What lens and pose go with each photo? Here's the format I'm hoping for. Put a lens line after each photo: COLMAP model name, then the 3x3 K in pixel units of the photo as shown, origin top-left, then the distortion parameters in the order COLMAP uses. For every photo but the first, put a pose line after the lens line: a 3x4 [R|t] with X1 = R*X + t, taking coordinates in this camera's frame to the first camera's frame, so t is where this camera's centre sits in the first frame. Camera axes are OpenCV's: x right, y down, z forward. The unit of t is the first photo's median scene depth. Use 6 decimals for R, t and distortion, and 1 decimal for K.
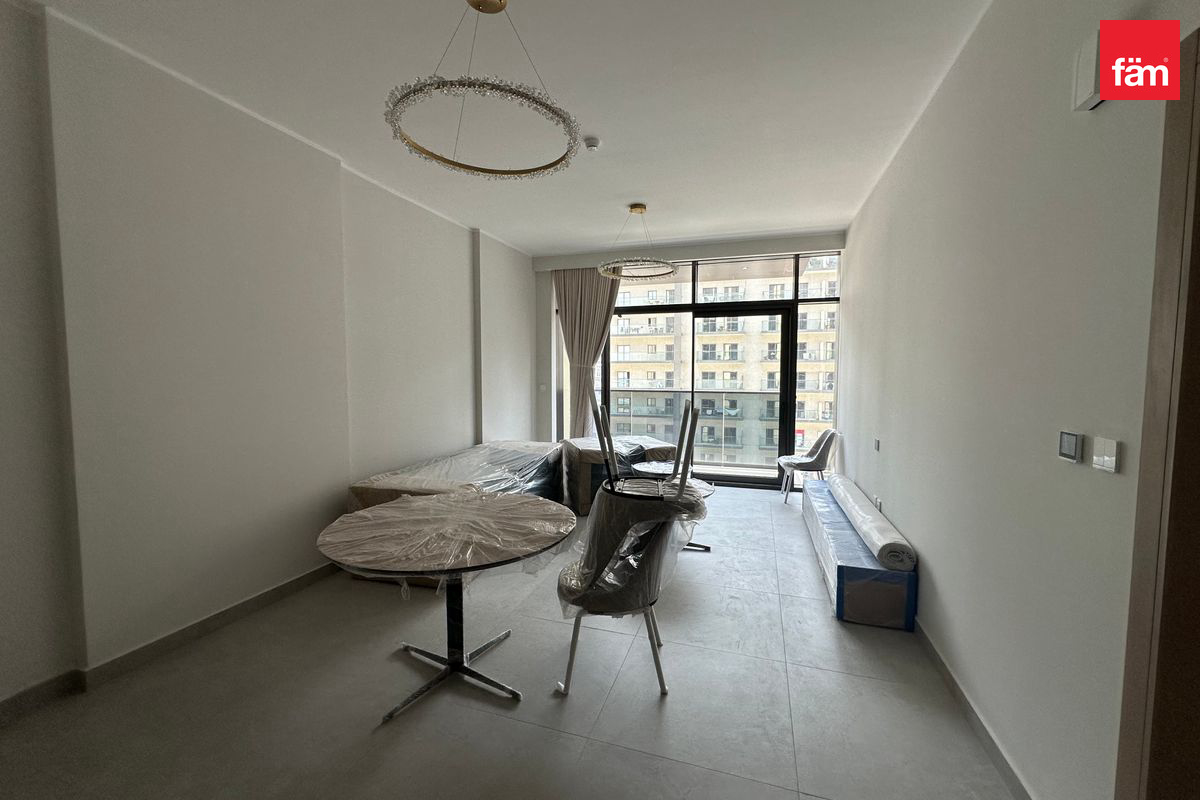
lens RADIAL K [[481.5, 0, 600.0], [0, 481.5, 400.0], [0, 0, 1]] dist [-0.000727, 0.000069]
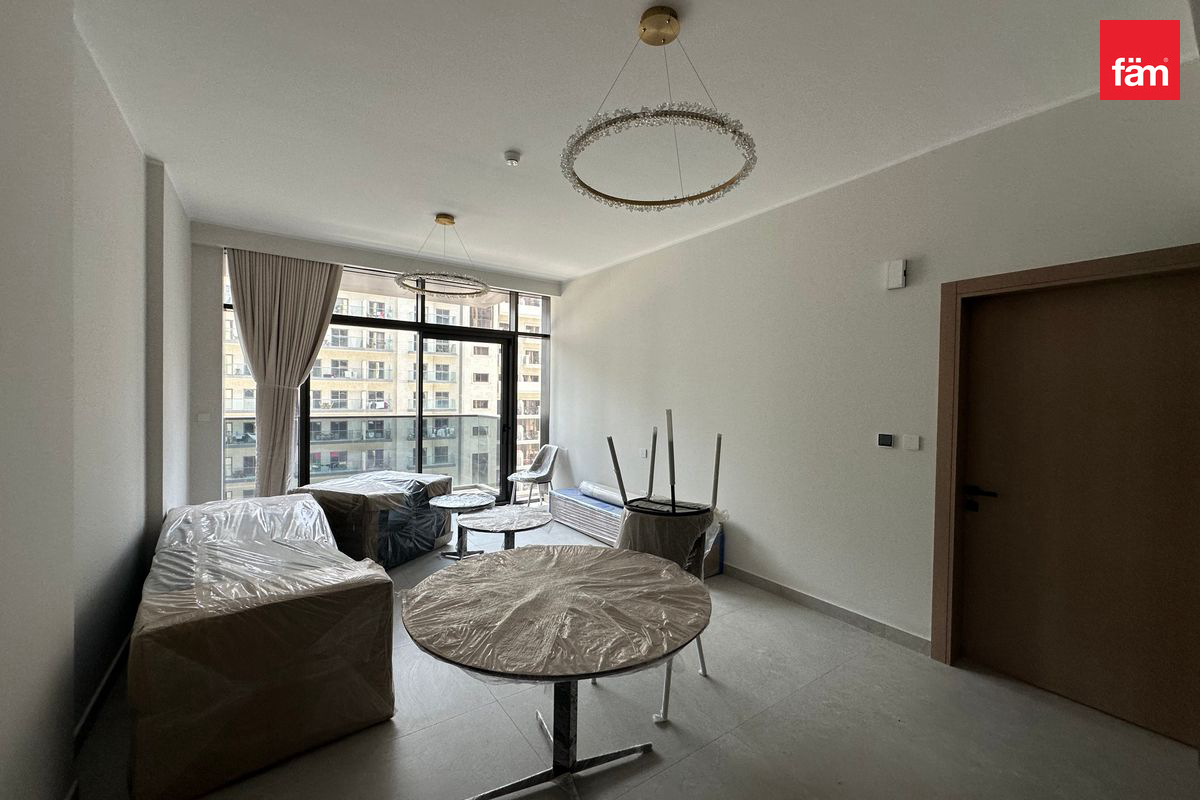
lens RADIAL K [[481.5, 0, 600.0], [0, 481.5, 400.0], [0, 0, 1]] dist [-0.000727, 0.000069]
pose [[0.588844, -0.003882, 0.808237, -0.365613], [0.034483, 0.999199, -0.020323, -0.019737], [-0.807511, 0.039837, 0.588506, 0.181227]]
